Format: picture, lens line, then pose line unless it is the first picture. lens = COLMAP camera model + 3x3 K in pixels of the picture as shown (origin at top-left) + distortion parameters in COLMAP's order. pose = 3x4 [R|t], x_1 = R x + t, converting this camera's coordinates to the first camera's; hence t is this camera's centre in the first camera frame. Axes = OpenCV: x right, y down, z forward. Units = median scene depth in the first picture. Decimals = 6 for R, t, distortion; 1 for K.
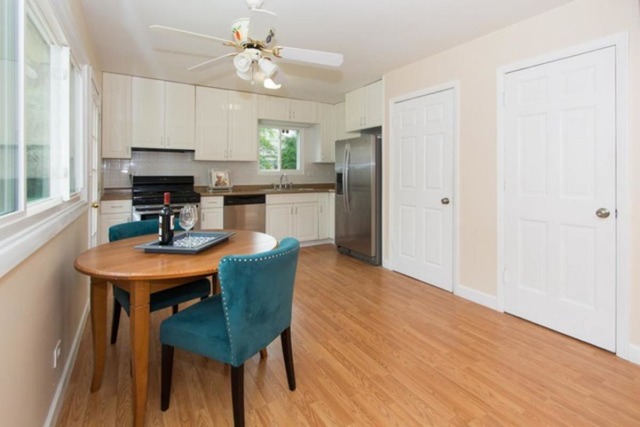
lens RADIAL K [[300.7, 0, 318.6], [0, 300.7, 173.4], [0, 0, 1]] dist [0.001139, 0.000106]
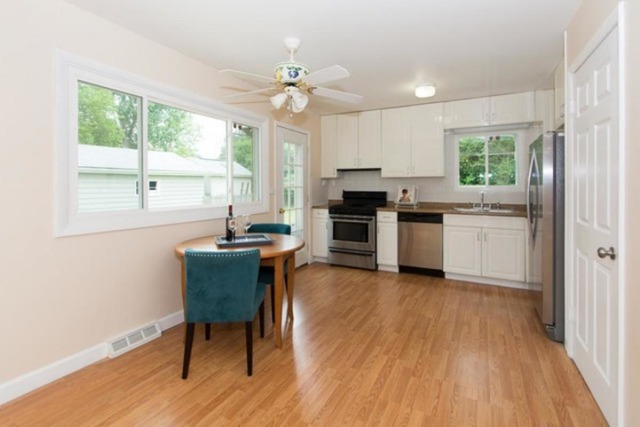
lens RADIAL K [[301.3, 0, 327.8], [0, 301.3, 195.1], [0, 0, 1]] dist [-0.000093, -0.000574]
pose [[0.539884, 0.028147, -0.841269, 0.394012], [-0.002306, 0.999486, 0.031961, -0.013908], [0.841737, -0.015315, 0.539671, 0.229561]]
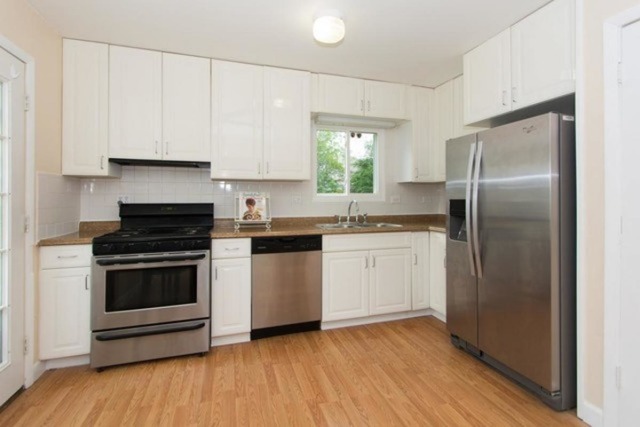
lens RADIAL K [[301.3, 0, 327.8], [0, 301.3, 195.1], [0, 0, 1]] dist [-0.000093, -0.000574]
pose [[0.977303, -0.002452, -0.211832, -0.038895], [0.000133, 0.999940, -0.010962, -0.002479], [0.211846, 0.010685, 0.977245, 0.421469]]
